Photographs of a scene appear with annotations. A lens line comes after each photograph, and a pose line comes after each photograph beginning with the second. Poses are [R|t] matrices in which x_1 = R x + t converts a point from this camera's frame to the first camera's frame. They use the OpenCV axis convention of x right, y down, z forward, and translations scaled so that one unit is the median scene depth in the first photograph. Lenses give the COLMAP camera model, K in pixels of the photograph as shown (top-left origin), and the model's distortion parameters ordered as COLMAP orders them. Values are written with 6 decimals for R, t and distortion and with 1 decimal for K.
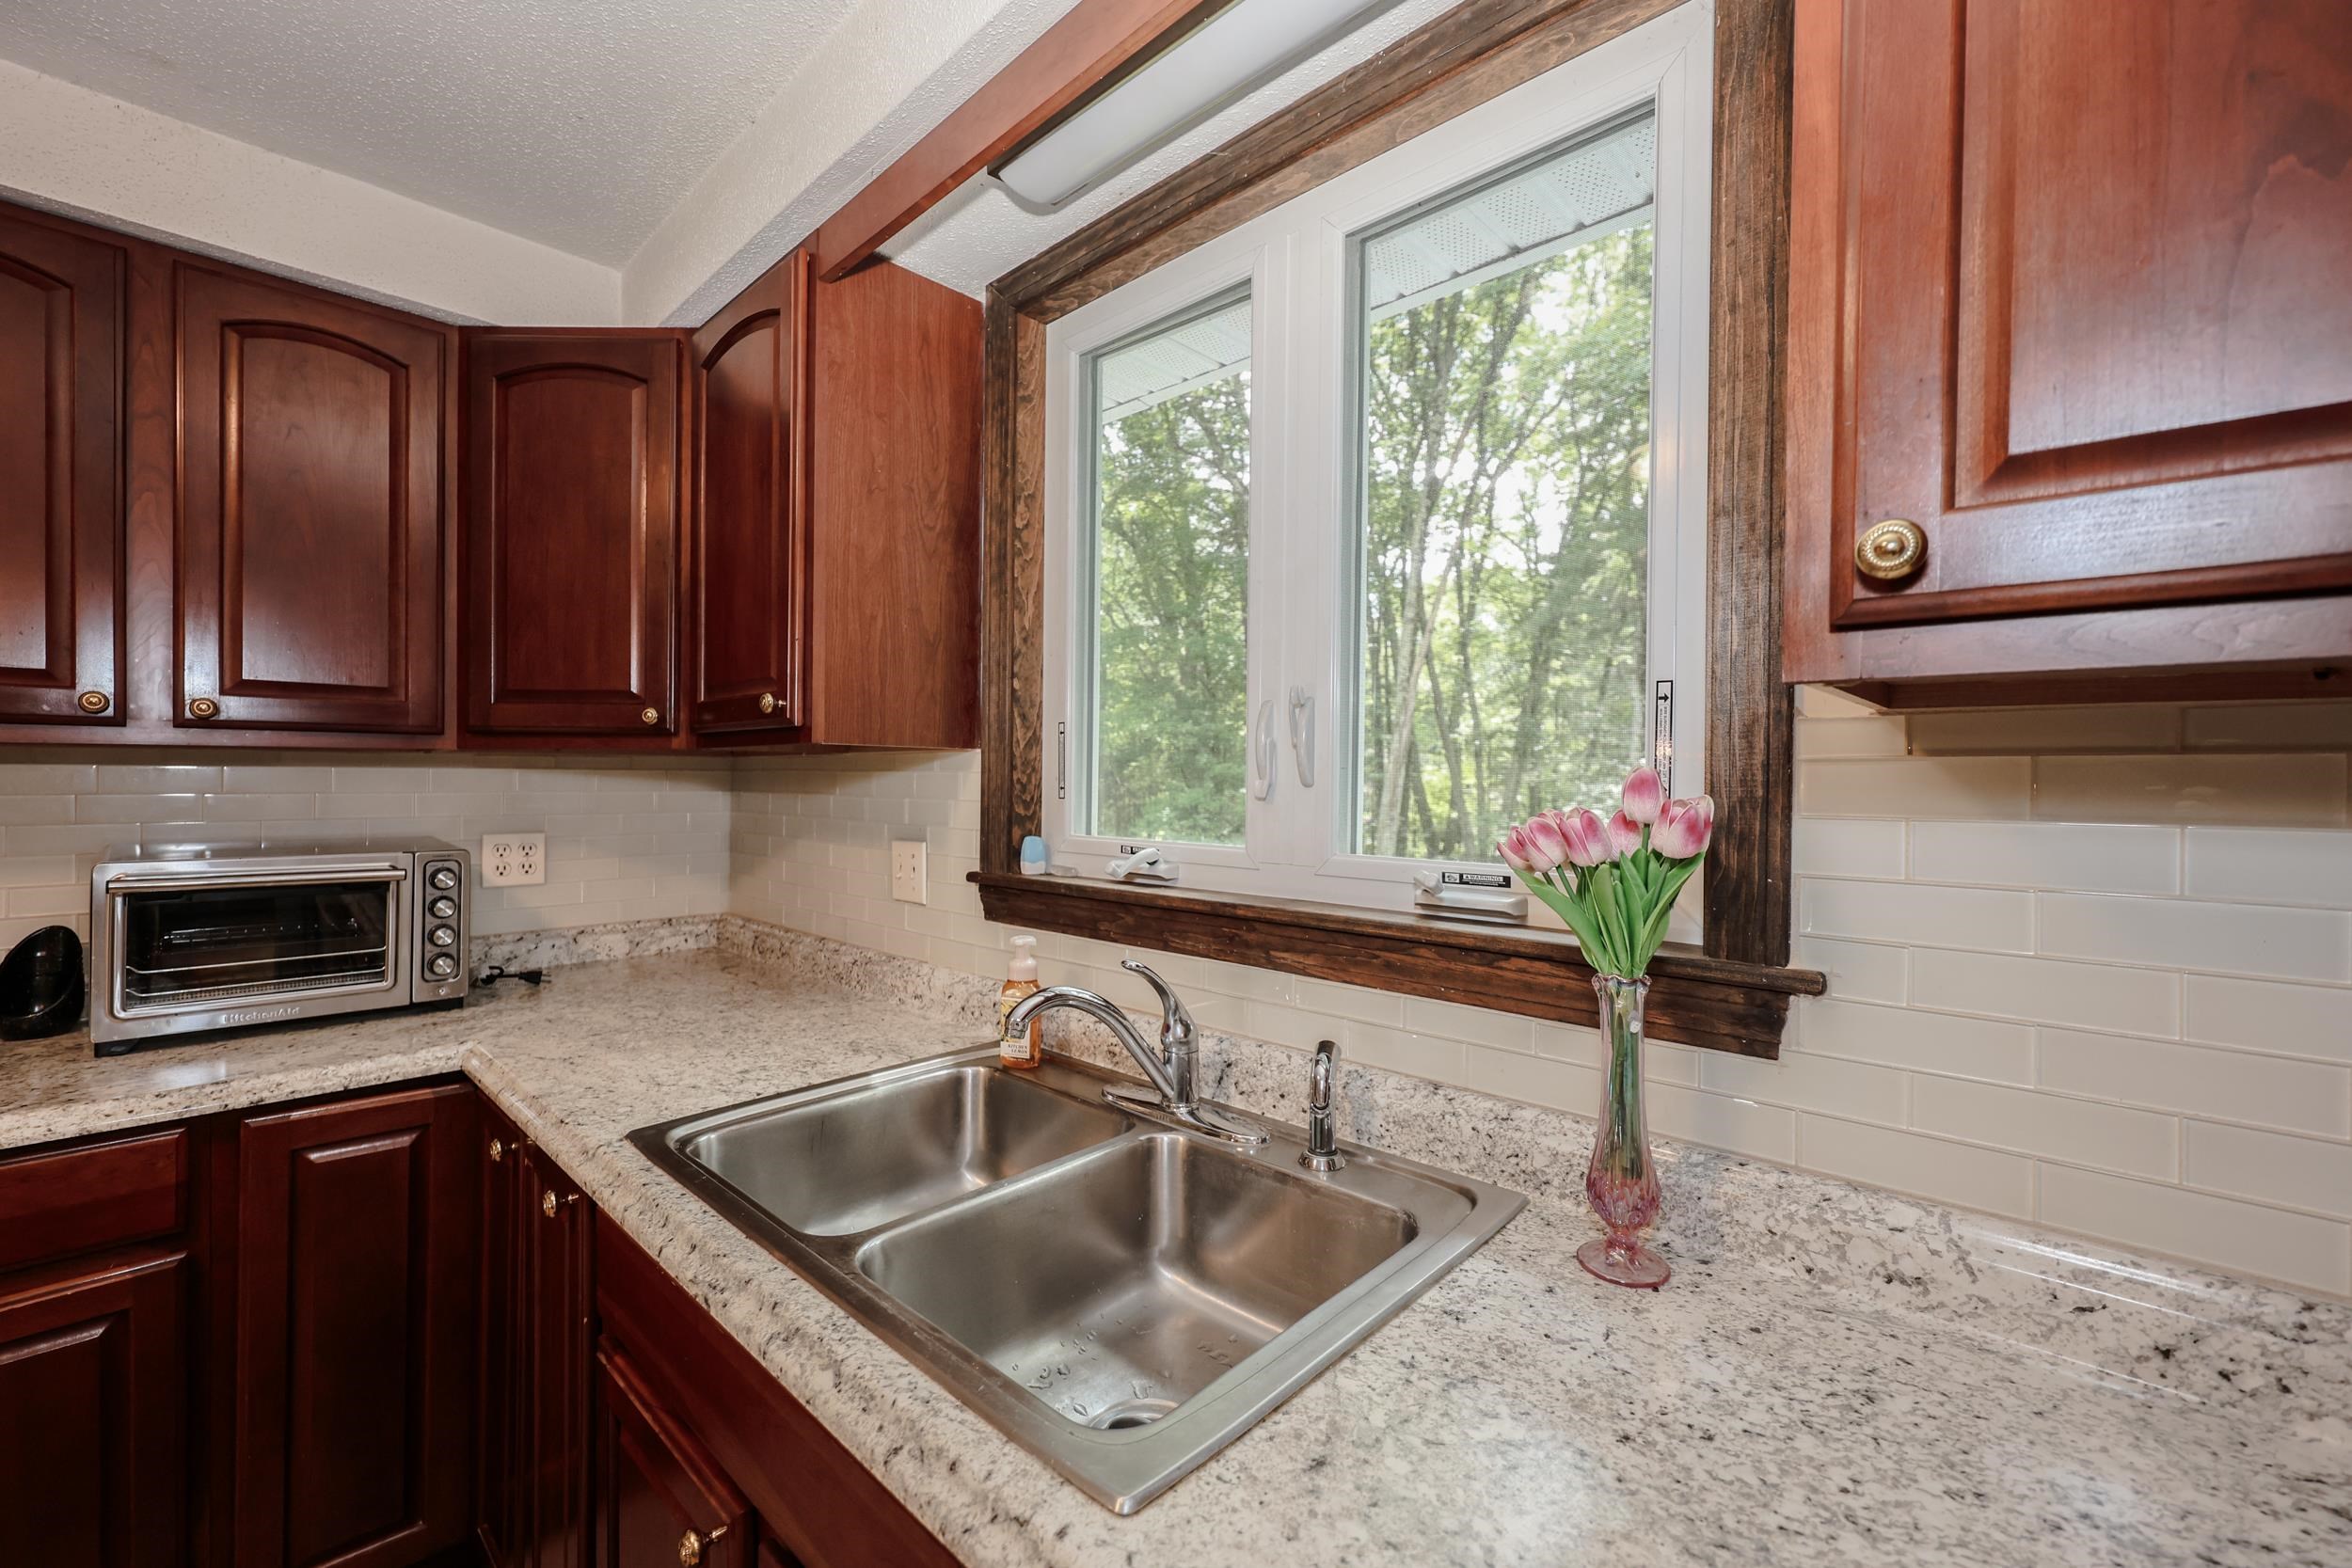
lens RADIAL K [[952.2, 0, 1155.4], [0, 952.2, 779.0], [0, 0, 1]] dist [0.002805, -0.000261]
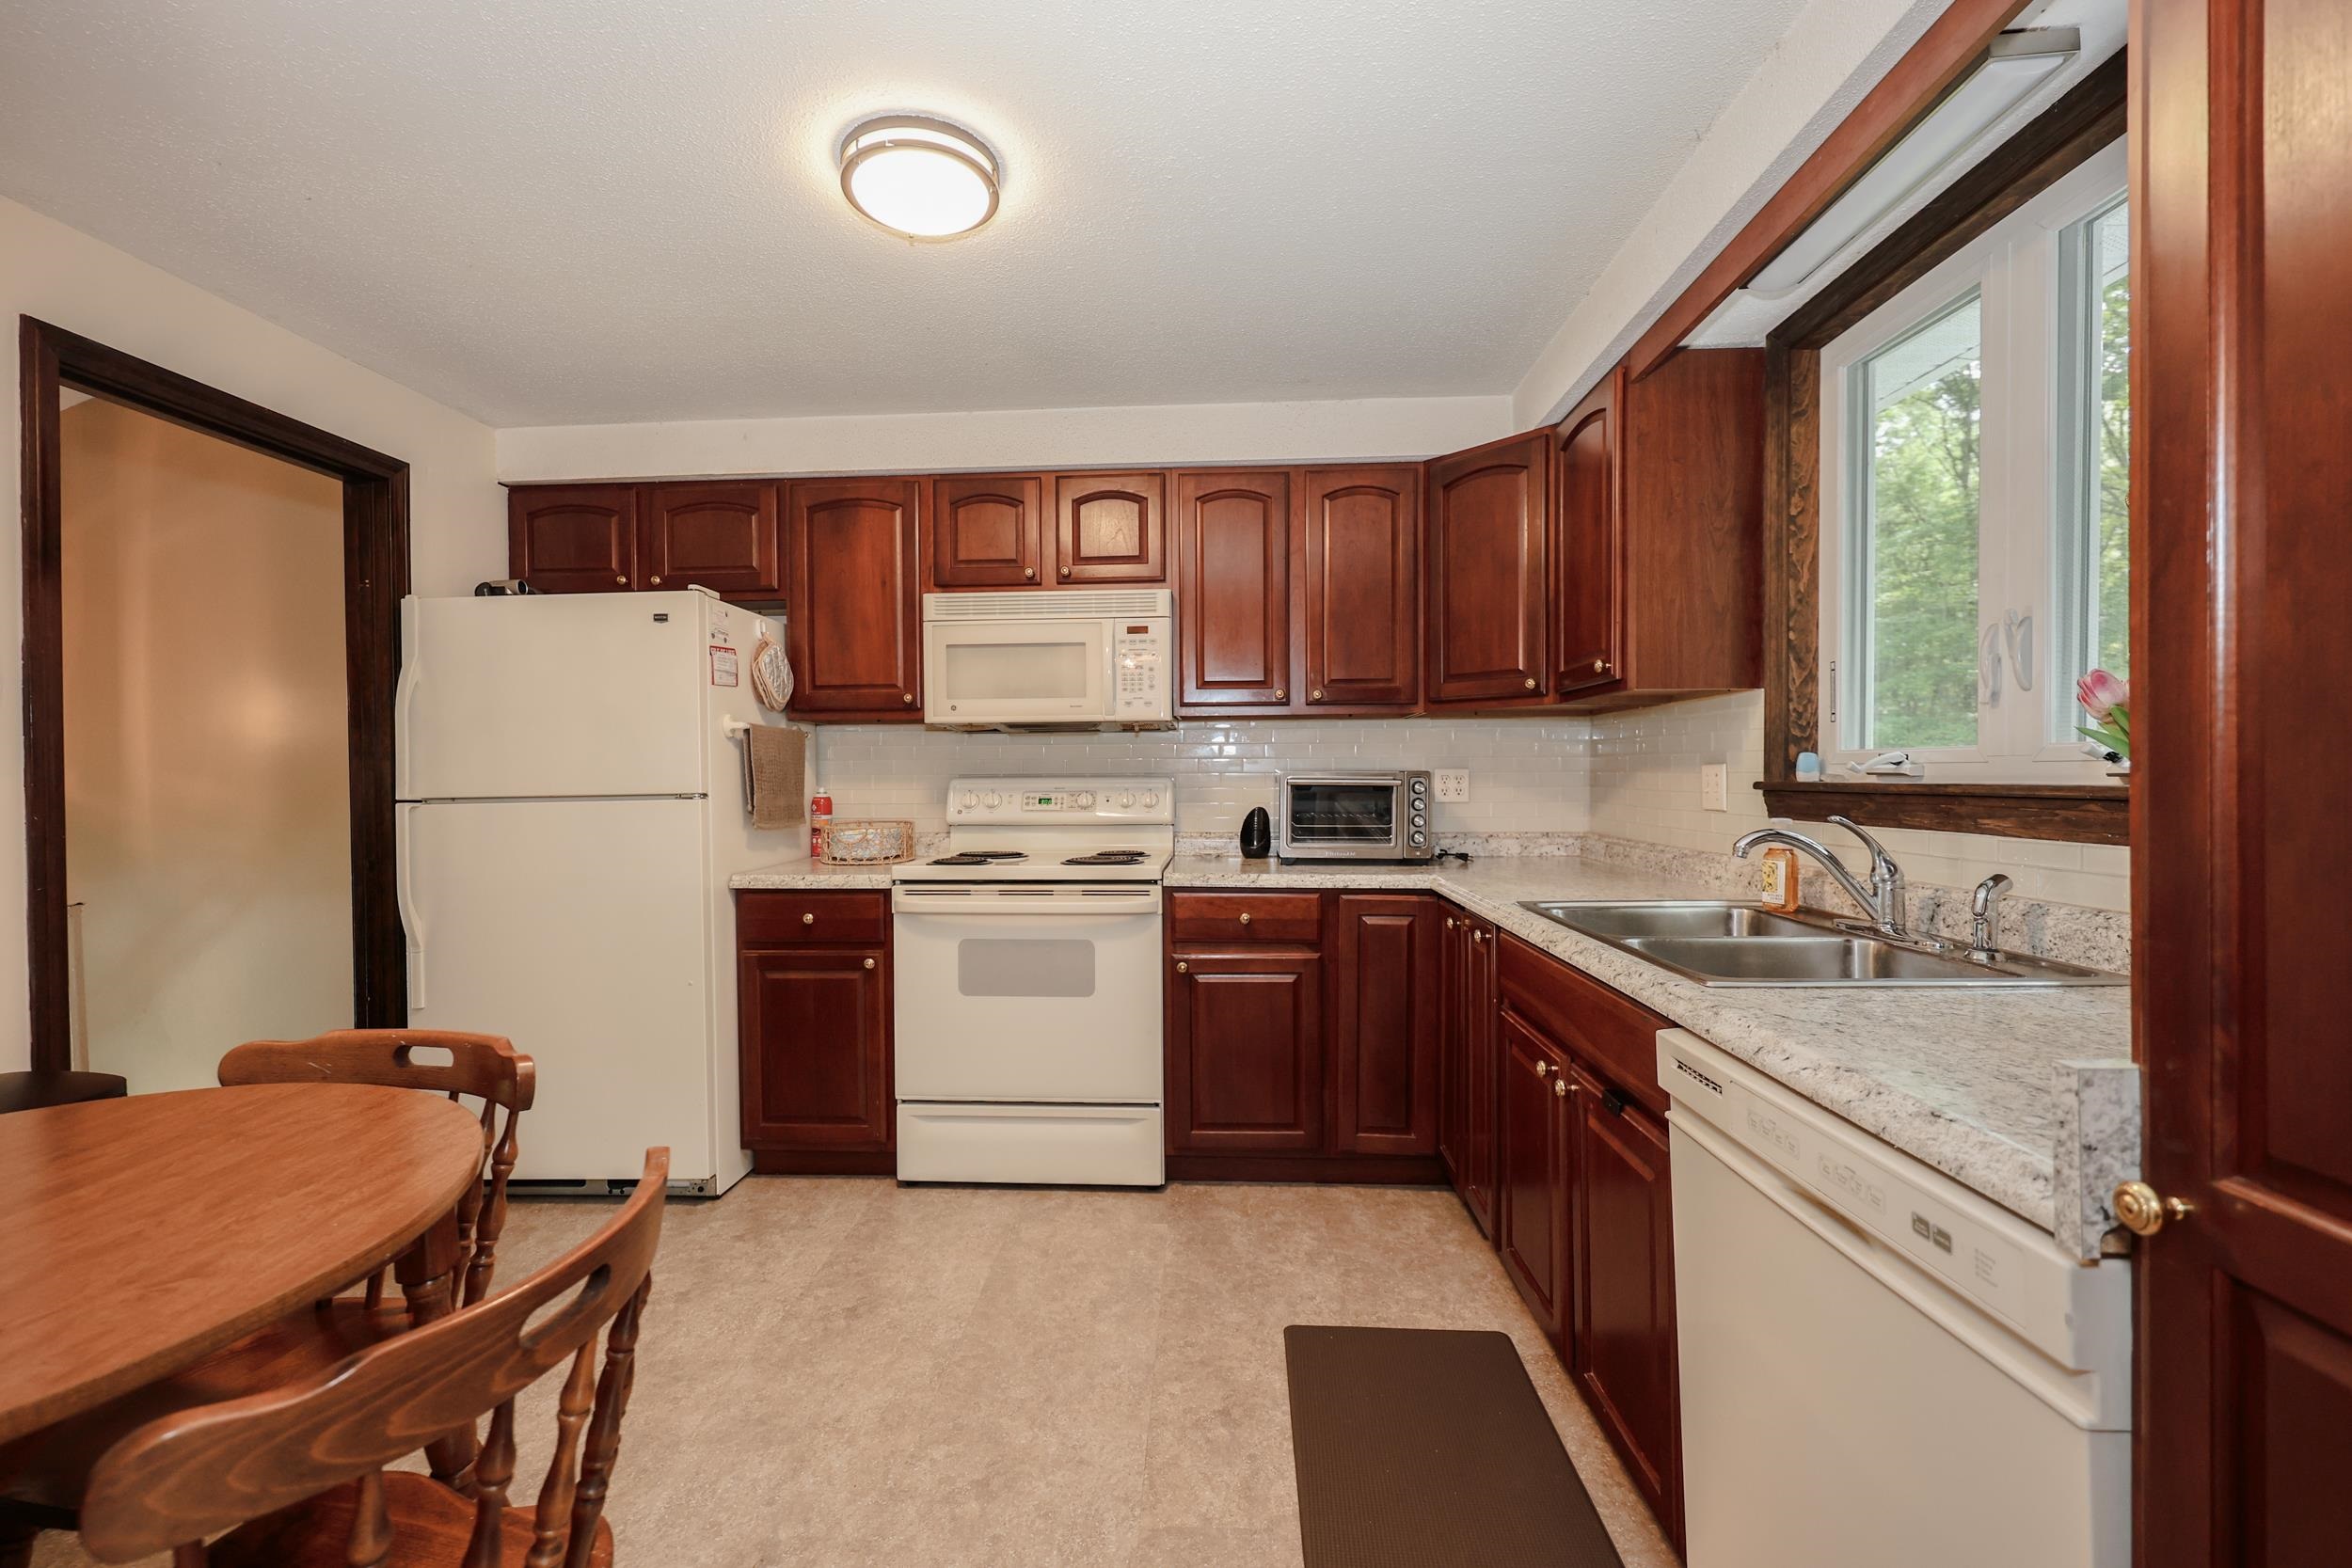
lens RADIAL K [[952.2, 0, 1174.9], [0, 952.2, 773.5], [0, 0, 1]] dist [0.002805, -0.000261]
pose [[0.651593, -0.004113, -0.758557, 0.291424], [0.005294, 0.999986, -0.000875, 0.085203], [0.758550, -0.003446, 0.651606, -0.487489]]
